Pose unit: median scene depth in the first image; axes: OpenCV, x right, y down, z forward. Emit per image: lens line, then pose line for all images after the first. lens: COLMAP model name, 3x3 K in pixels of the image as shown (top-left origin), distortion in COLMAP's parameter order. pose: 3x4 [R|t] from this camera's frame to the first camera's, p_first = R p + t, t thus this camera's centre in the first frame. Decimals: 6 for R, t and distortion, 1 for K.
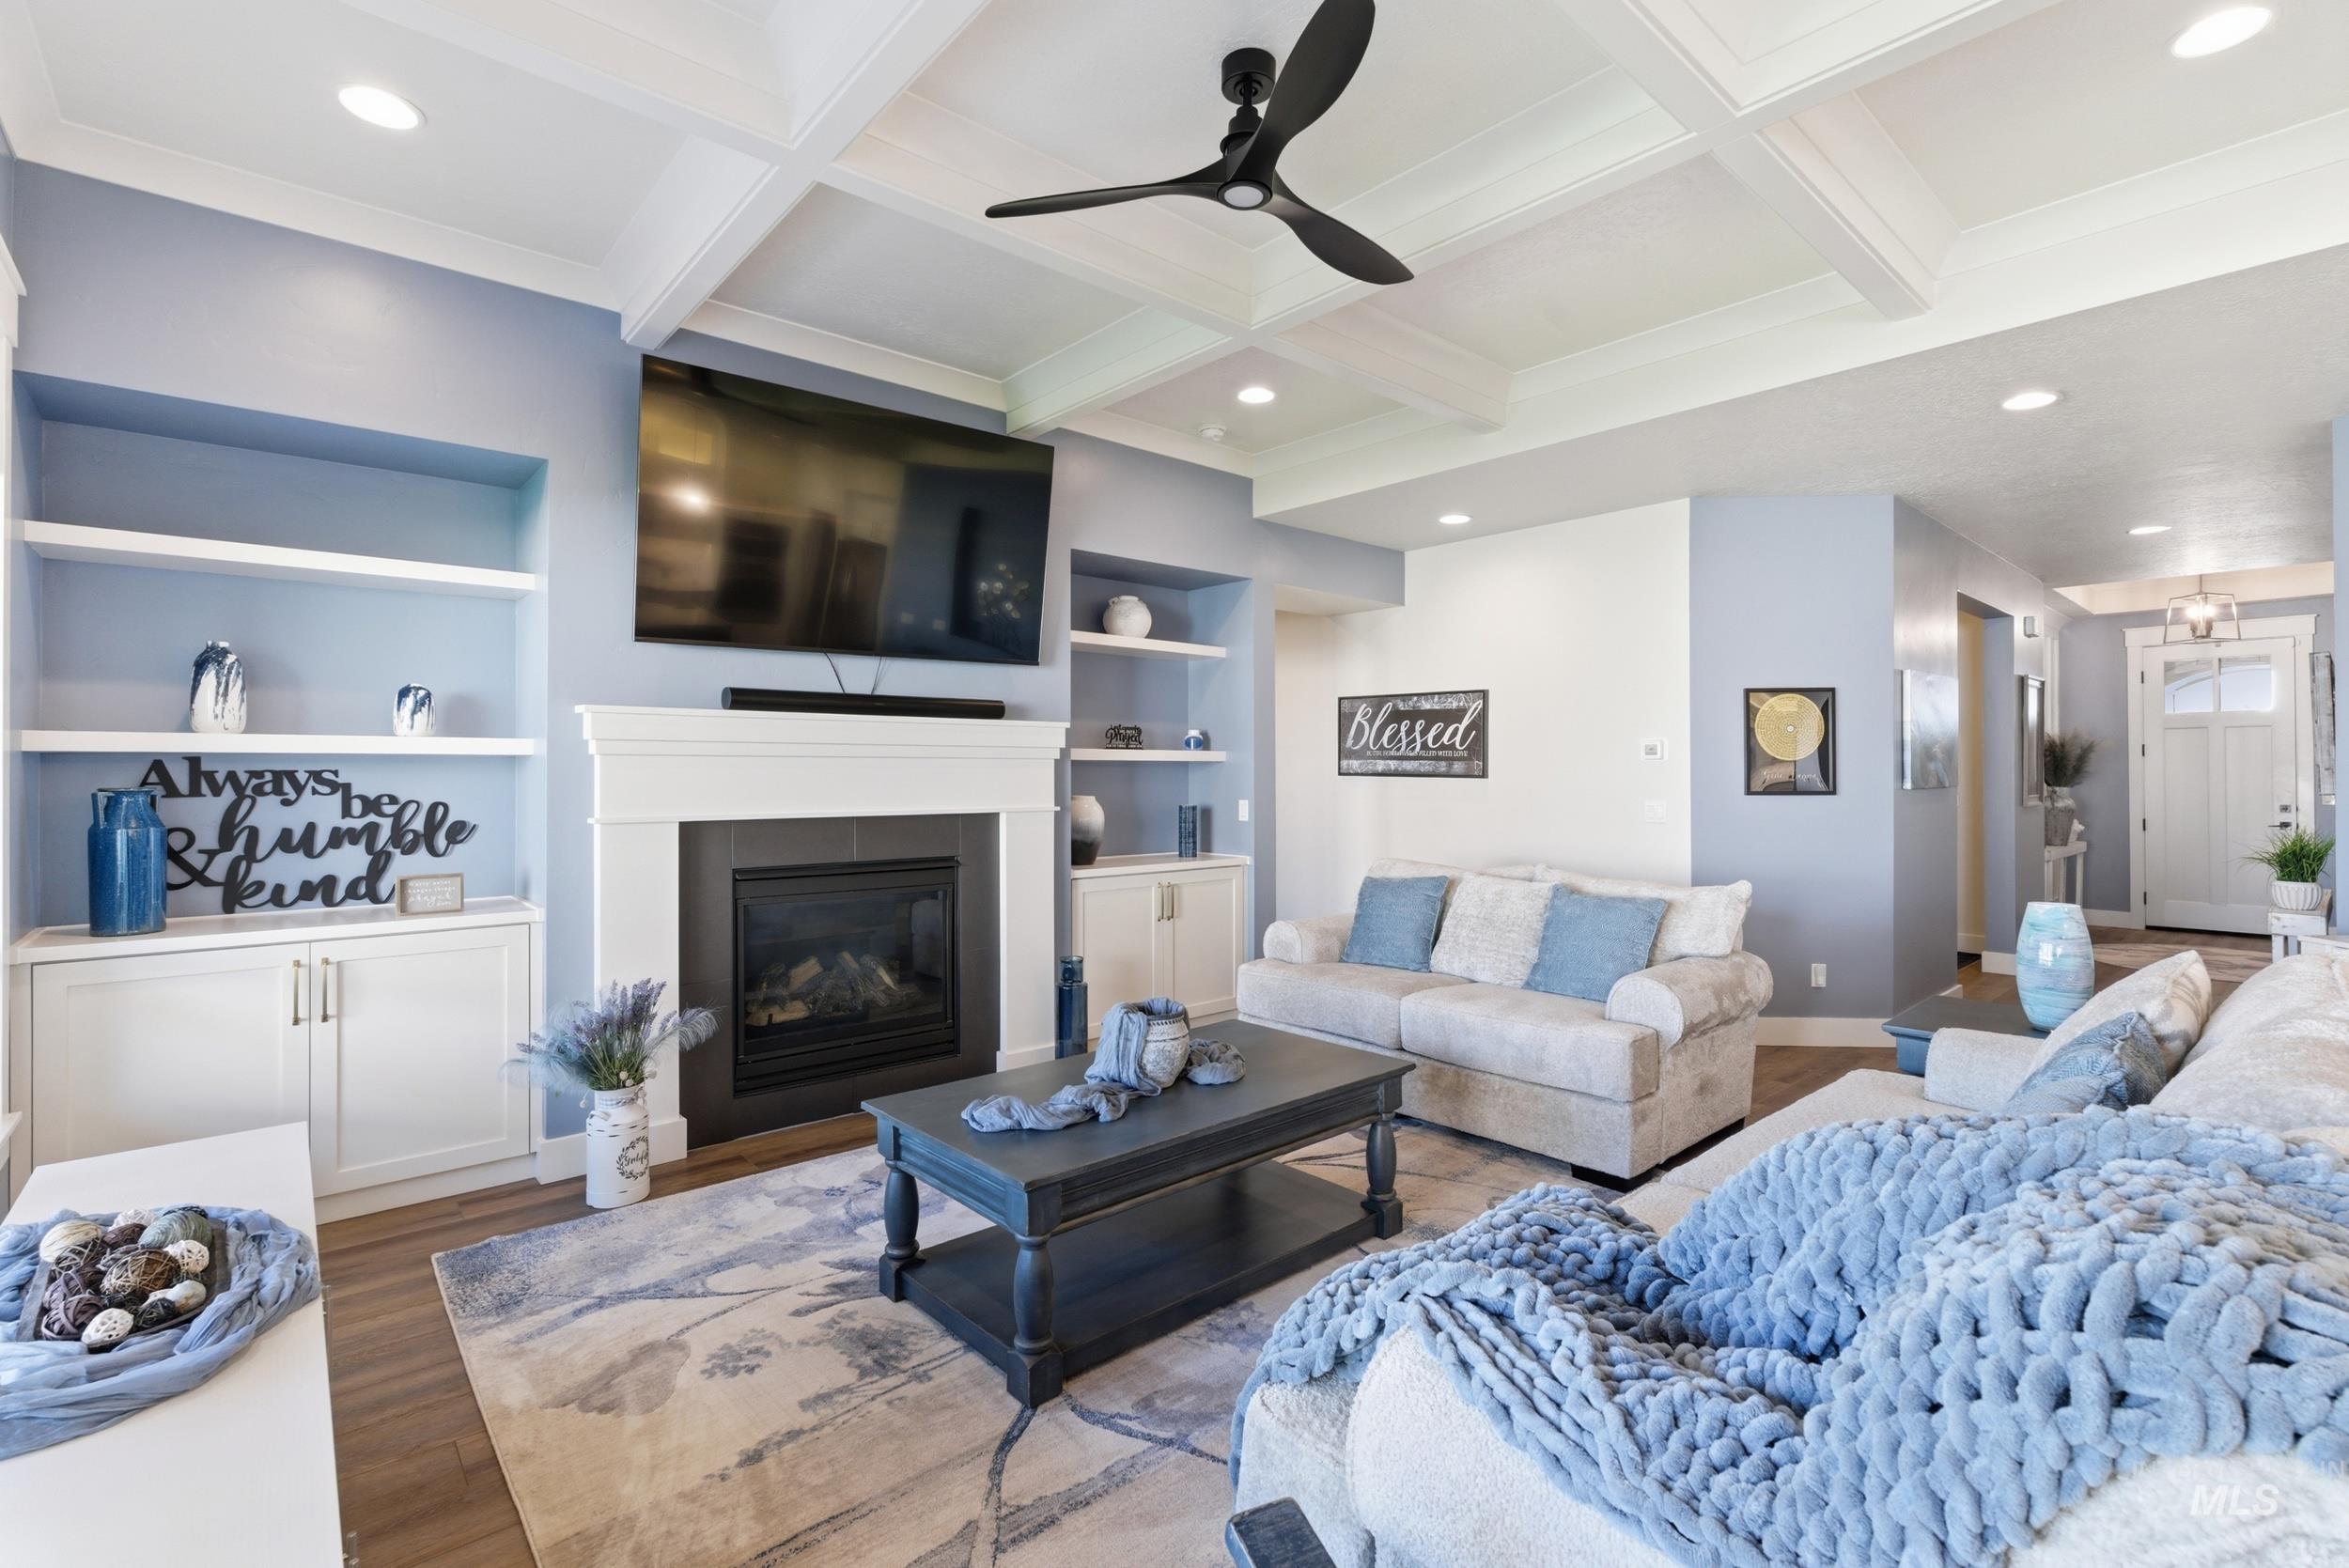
lens RADIAL K [[1071.8, 0, 1178.2], [0, 1071.8, 763.7], [0, 0, 1]] dist [-0.002227, -0.000102]
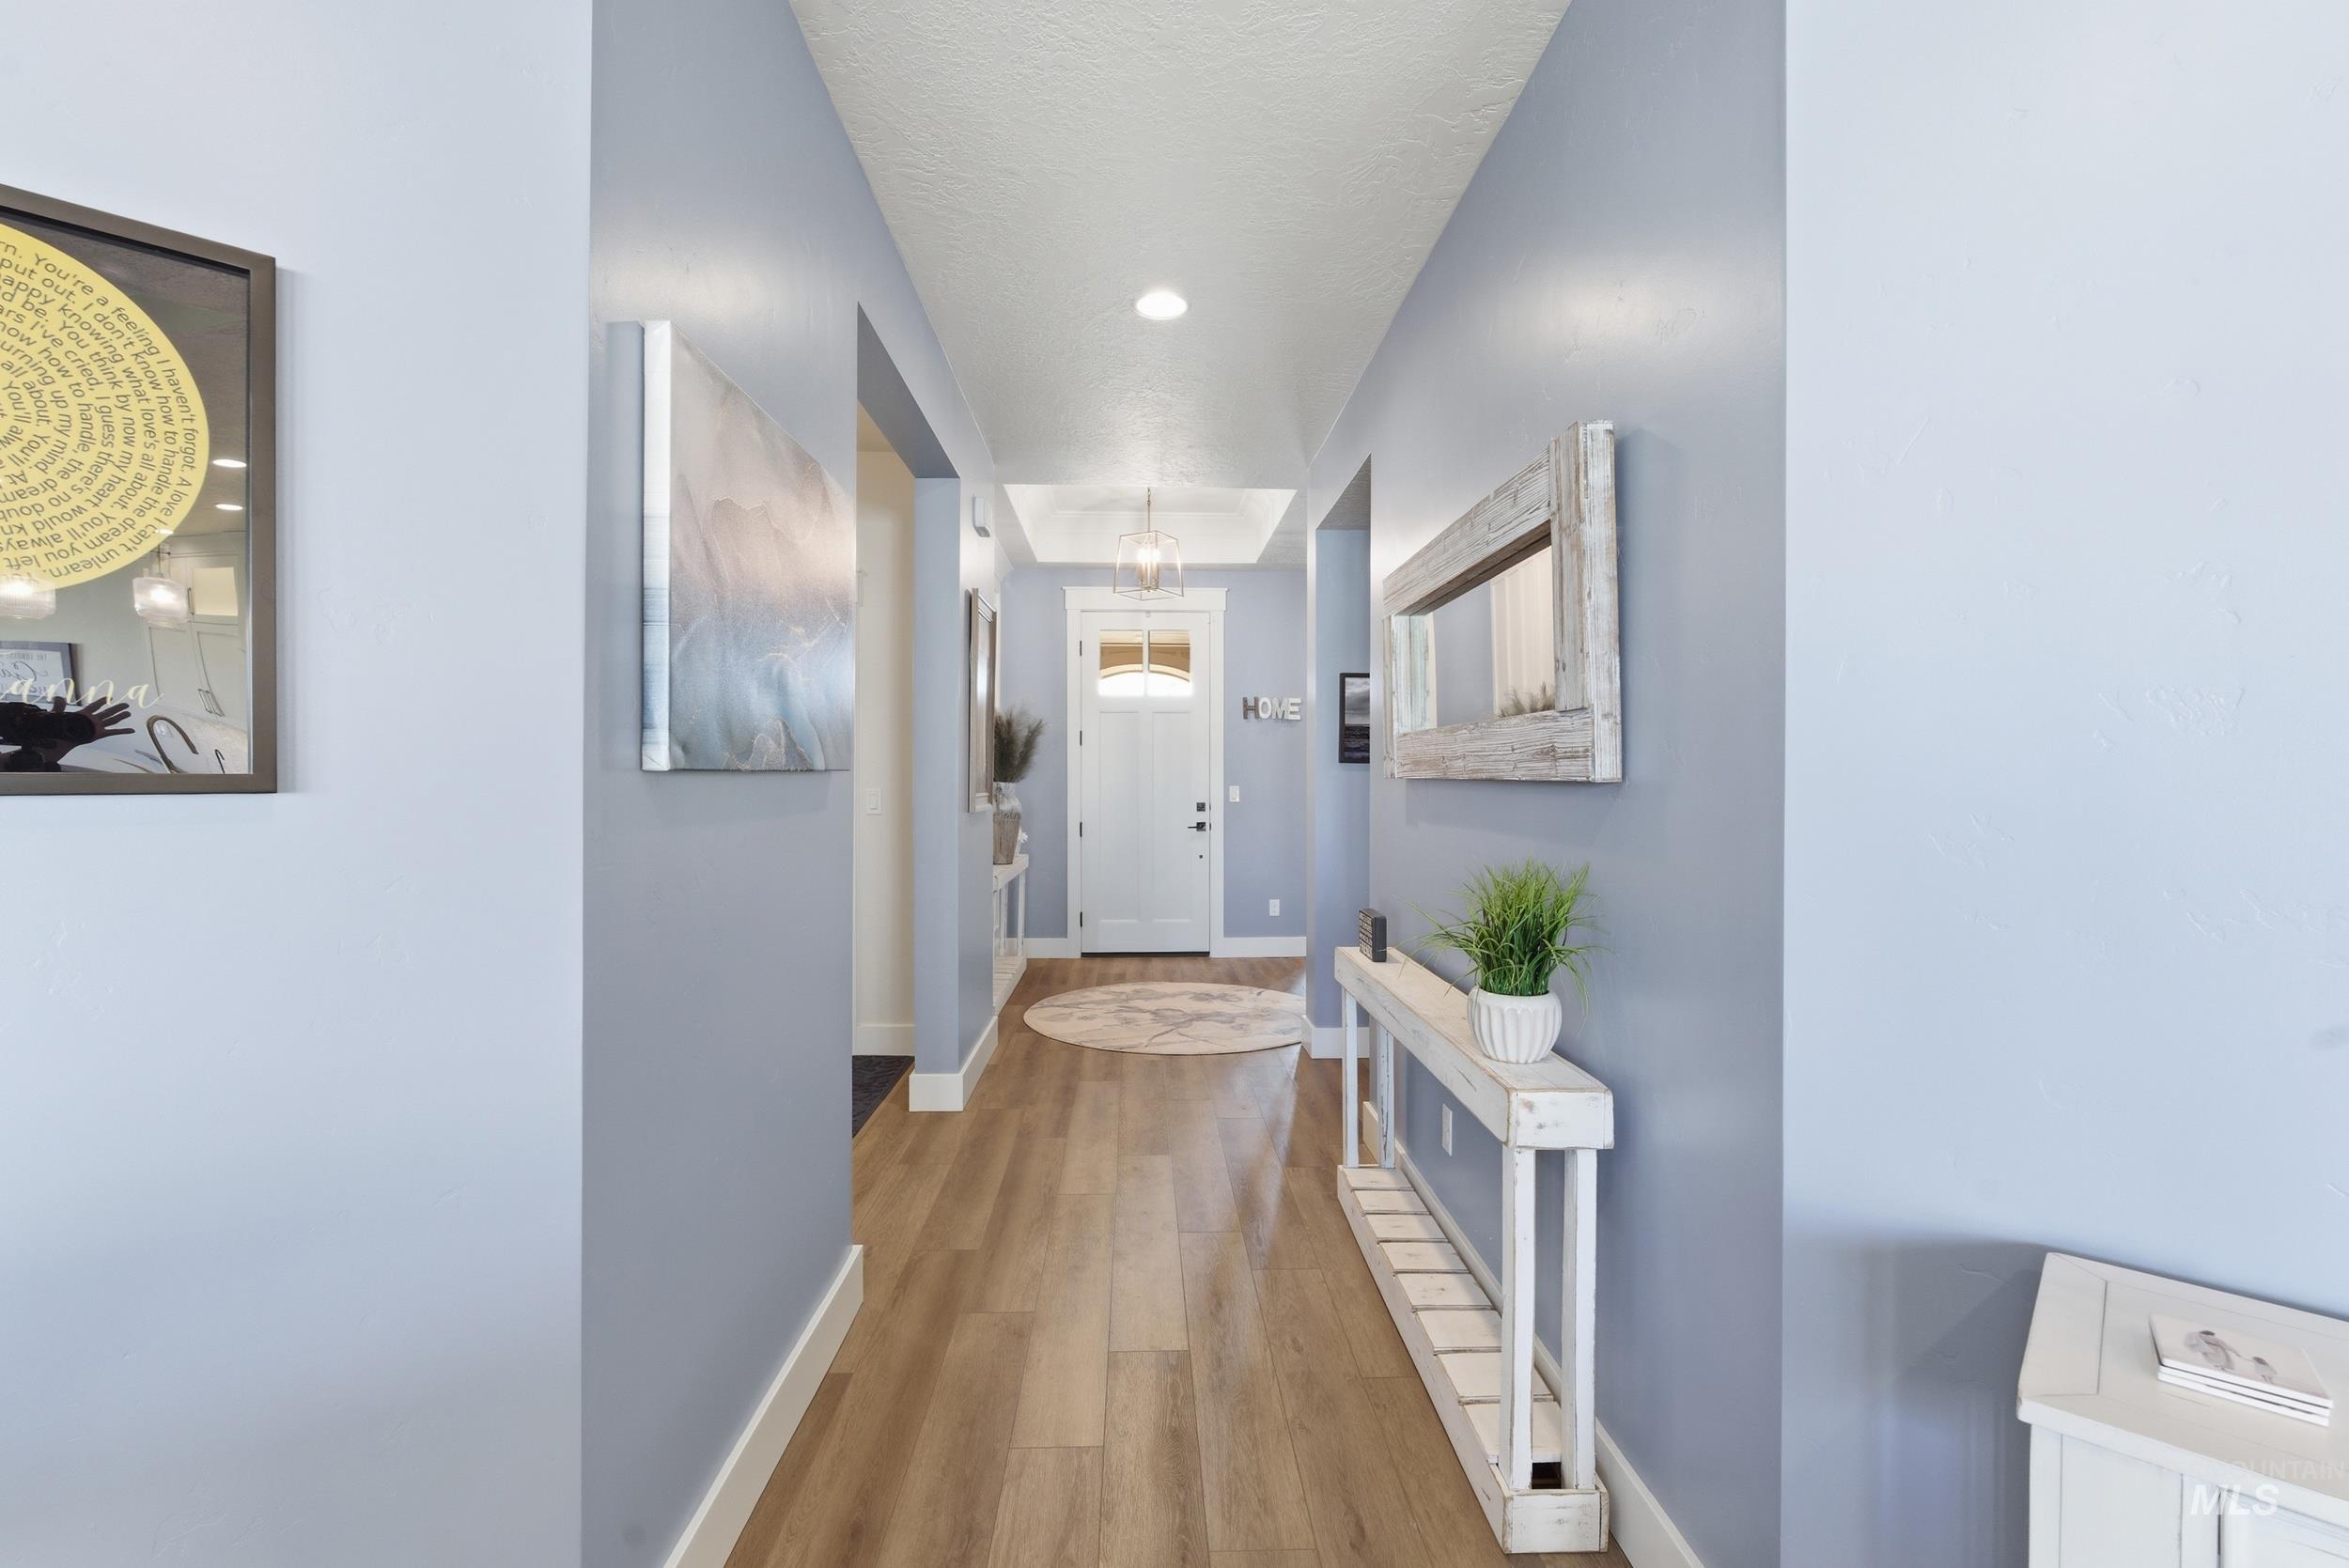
lens RADIAL K [[1063.3, 0, 1174.5], [0, 1063.3, 784.0], [0, 0, 1]] dist [-0.002434, -0.000176]
pose [[0.643006, -0.000267, 0.765861, 0.354930], [-0.010553, 0.999902, 0.009208, 0.015273], [-0.765788, -0.014003, 0.642940, 0.459870]]
